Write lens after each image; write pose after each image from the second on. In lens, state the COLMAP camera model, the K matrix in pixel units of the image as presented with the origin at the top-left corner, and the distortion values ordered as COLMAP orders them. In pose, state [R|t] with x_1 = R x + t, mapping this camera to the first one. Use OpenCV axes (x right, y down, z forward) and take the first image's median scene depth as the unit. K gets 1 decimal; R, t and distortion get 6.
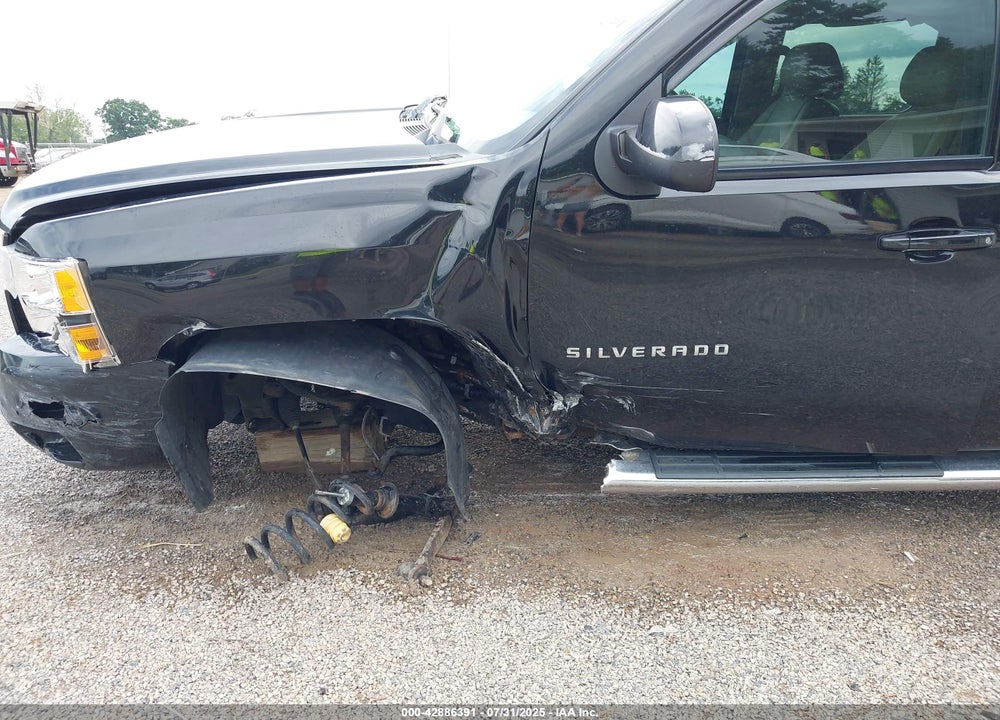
lens RADIAL K [[788.5, 0, 490.9], [0, 788.5, 363.6], [0, 0, 1]] dist [0.008224, -0.010545]
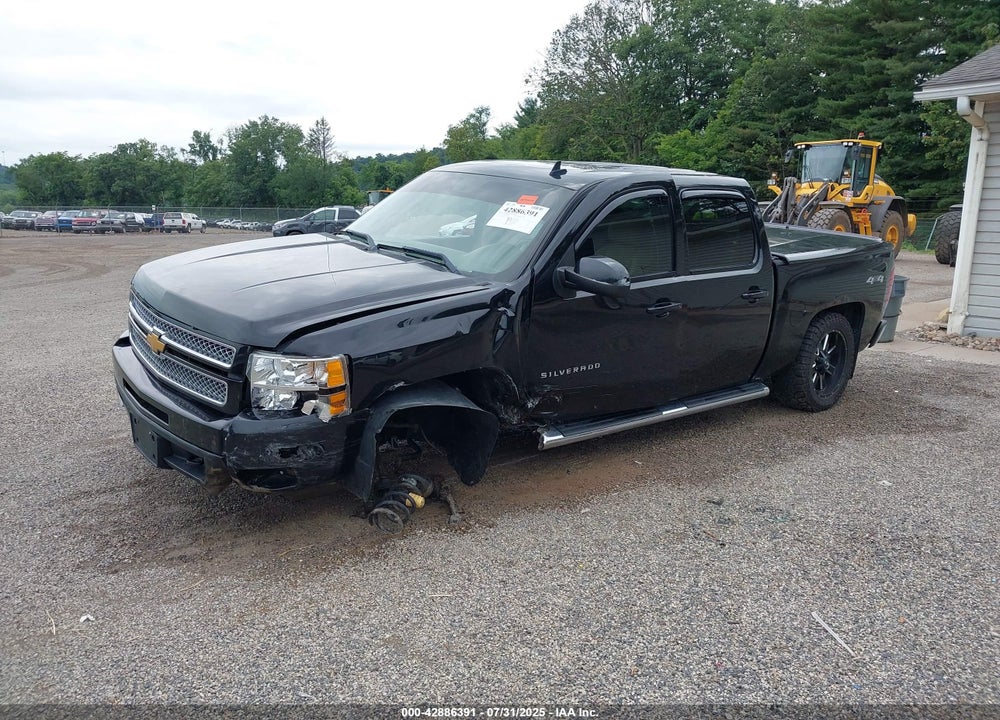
lens RADIAL K [[776.6, 0, 518.1], [0, 776.6, 376.5], [0, 0, 1]] dist [0.093039, -0.144858]
pose [[0.792071, -0.123069, 0.597894, -1.134761], [0.152328, 0.988329, 0.001637, -0.024820], [-0.591117, 0.089779, 0.801574, -0.548655]]
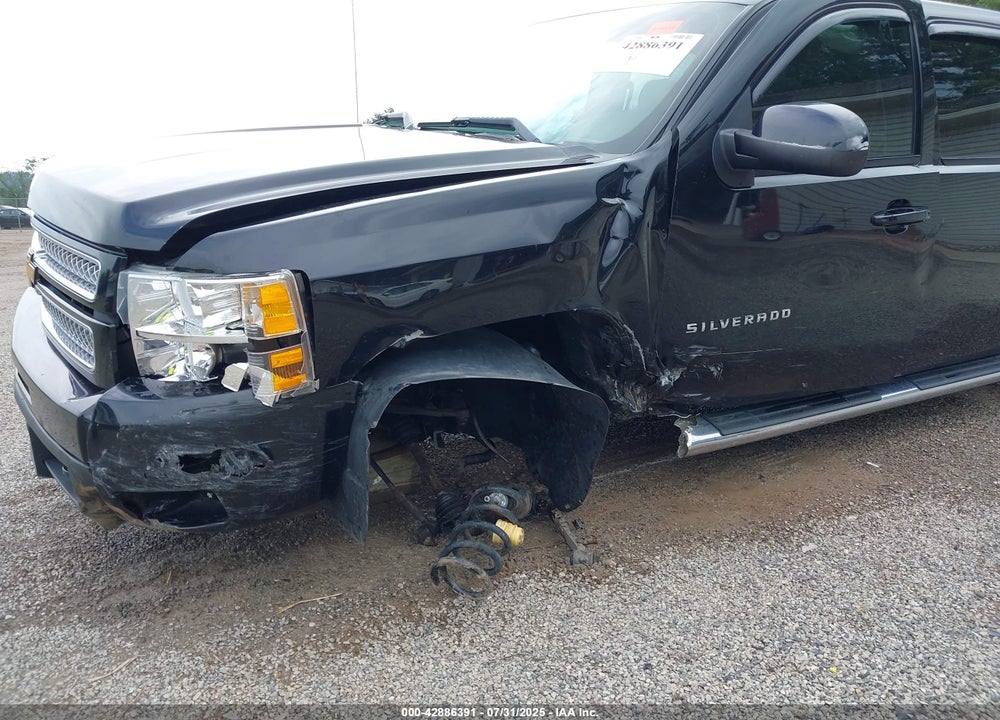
lens RADIAL K [[788.5, 0, 490.9], [0, 788.5, 363.6], [0, 0, 1]] dist [0.008224, -0.010545]
pose [[0.888239, -0.121303, 0.443078, -0.658067], [0.142294, 0.989721, -0.014298, 0.011274], [-0.436789, 0.075747, 0.896369, 0.119369]]
